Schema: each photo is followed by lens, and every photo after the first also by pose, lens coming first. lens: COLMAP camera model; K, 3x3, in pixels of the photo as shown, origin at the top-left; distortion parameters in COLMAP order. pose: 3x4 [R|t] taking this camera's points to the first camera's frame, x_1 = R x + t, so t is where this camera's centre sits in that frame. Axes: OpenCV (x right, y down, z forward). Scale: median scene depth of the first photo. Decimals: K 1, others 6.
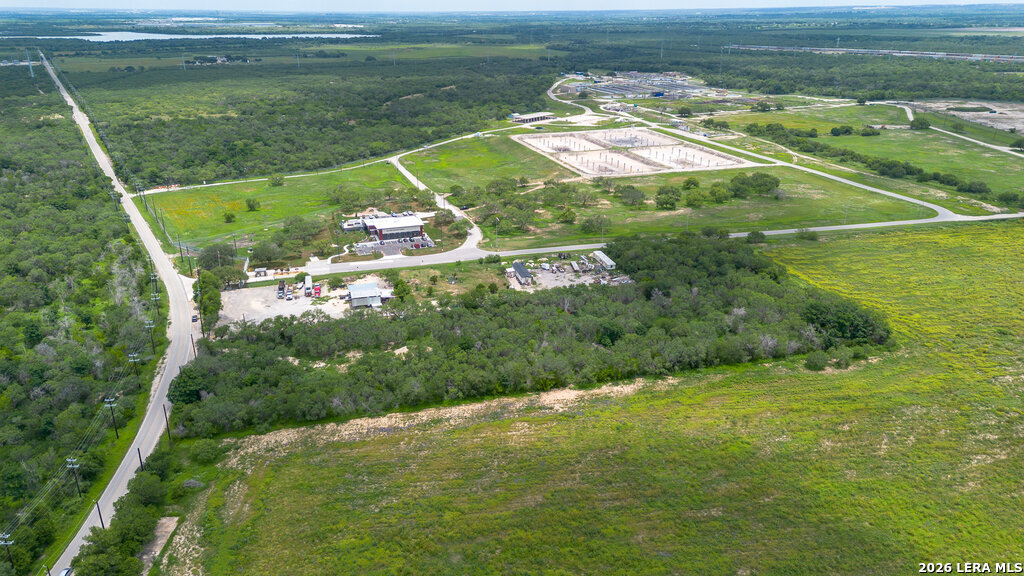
lens RADIAL K [[724.4, 0, 510.6], [0, 724.4, 283.2], [0, 0, 1]] dist [0.074296, -0.038733]
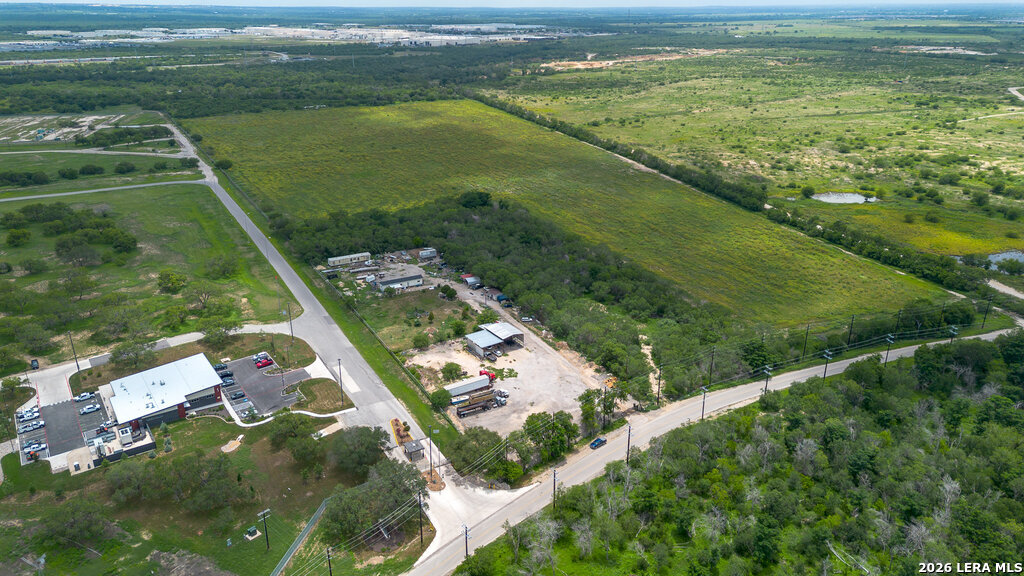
lens RADIAL K [[724.4, 0, 509.2], [0, 724.4, 292.6], [0, 0, 1]] dist [0.074296, -0.038733]
pose [[-0.282184, -0.346135, 0.894742, -0.768079], [0.341083, 0.835512, 0.430793, -0.317548], [-0.896680, 0.426744, -0.117707, 0.852827]]
